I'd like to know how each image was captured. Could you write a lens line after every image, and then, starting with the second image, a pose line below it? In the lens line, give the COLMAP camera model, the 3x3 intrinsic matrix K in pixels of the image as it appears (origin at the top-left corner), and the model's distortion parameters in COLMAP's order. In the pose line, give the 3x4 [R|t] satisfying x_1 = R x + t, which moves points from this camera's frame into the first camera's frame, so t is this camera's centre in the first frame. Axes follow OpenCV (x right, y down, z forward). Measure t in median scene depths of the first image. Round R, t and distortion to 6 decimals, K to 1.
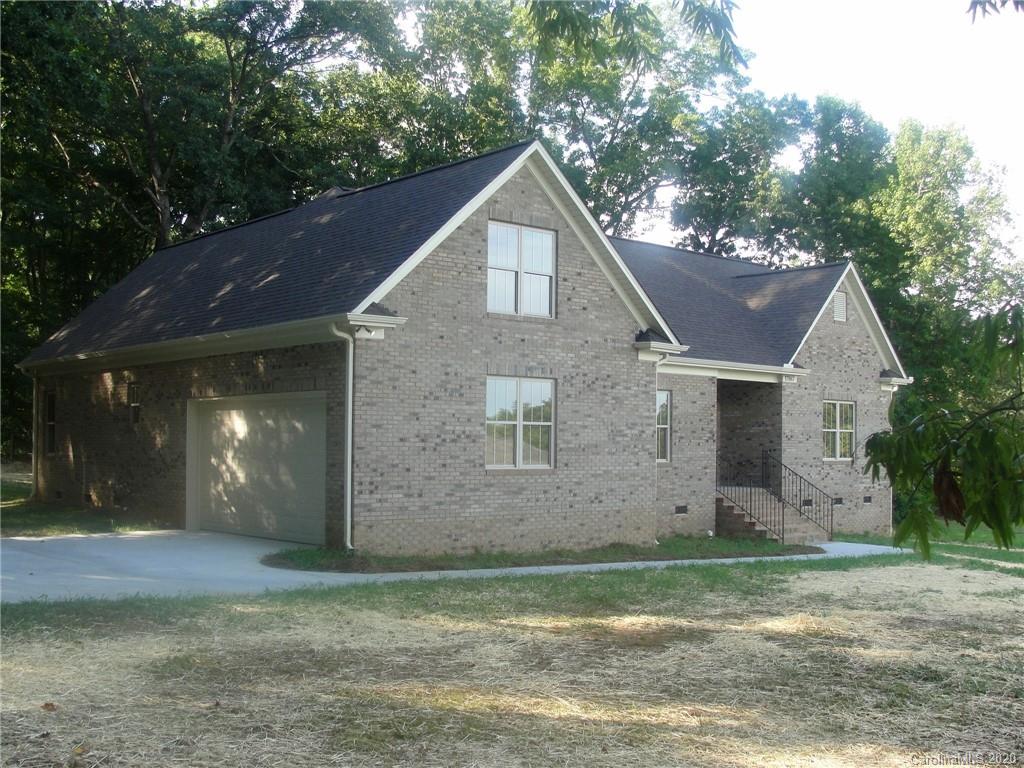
lens RADIAL K [[1165.5, 0, 514.9], [0, 1165.5, 387.0], [0, 0, 1]] dist [-0.137316, 0.000000]
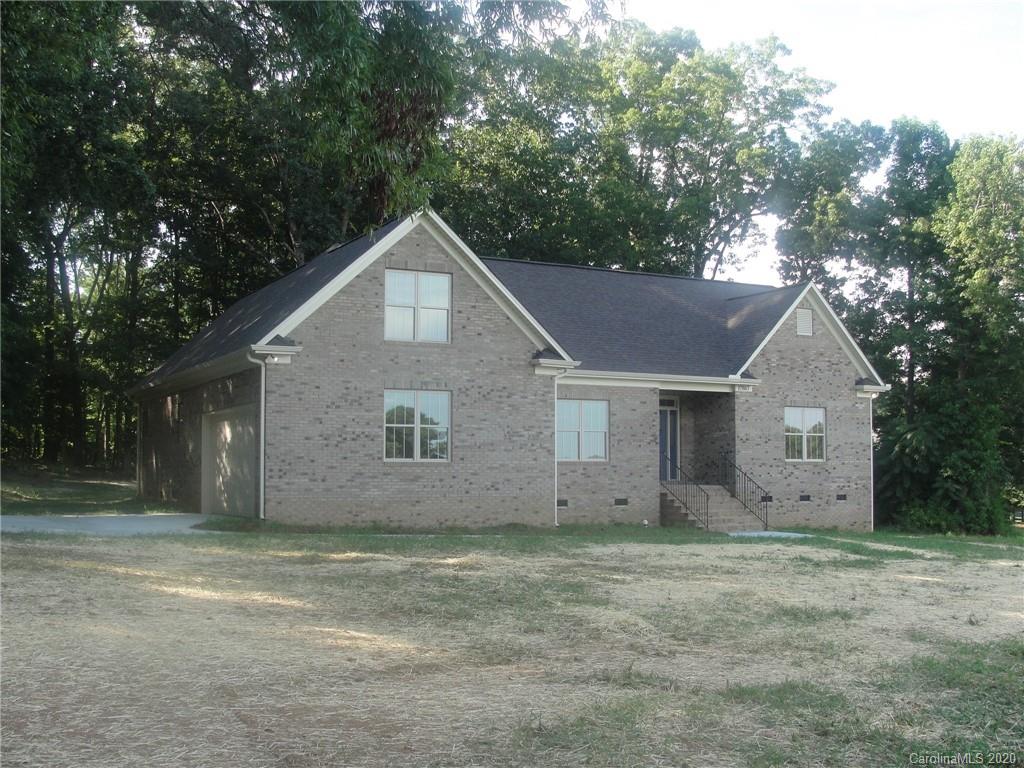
lens RADIAL K [[1165.5, 0, 508.7], [0, 1165.5, 384.3], [0, 0, 1]] dist [-0.137316, 0.000000]
pose [[0.971487, -0.027915, -0.235444, 0.374352], [0.021348, 0.999310, -0.030395, 0.024431], [0.236130, 0.024502, 0.971413, -0.200930]]
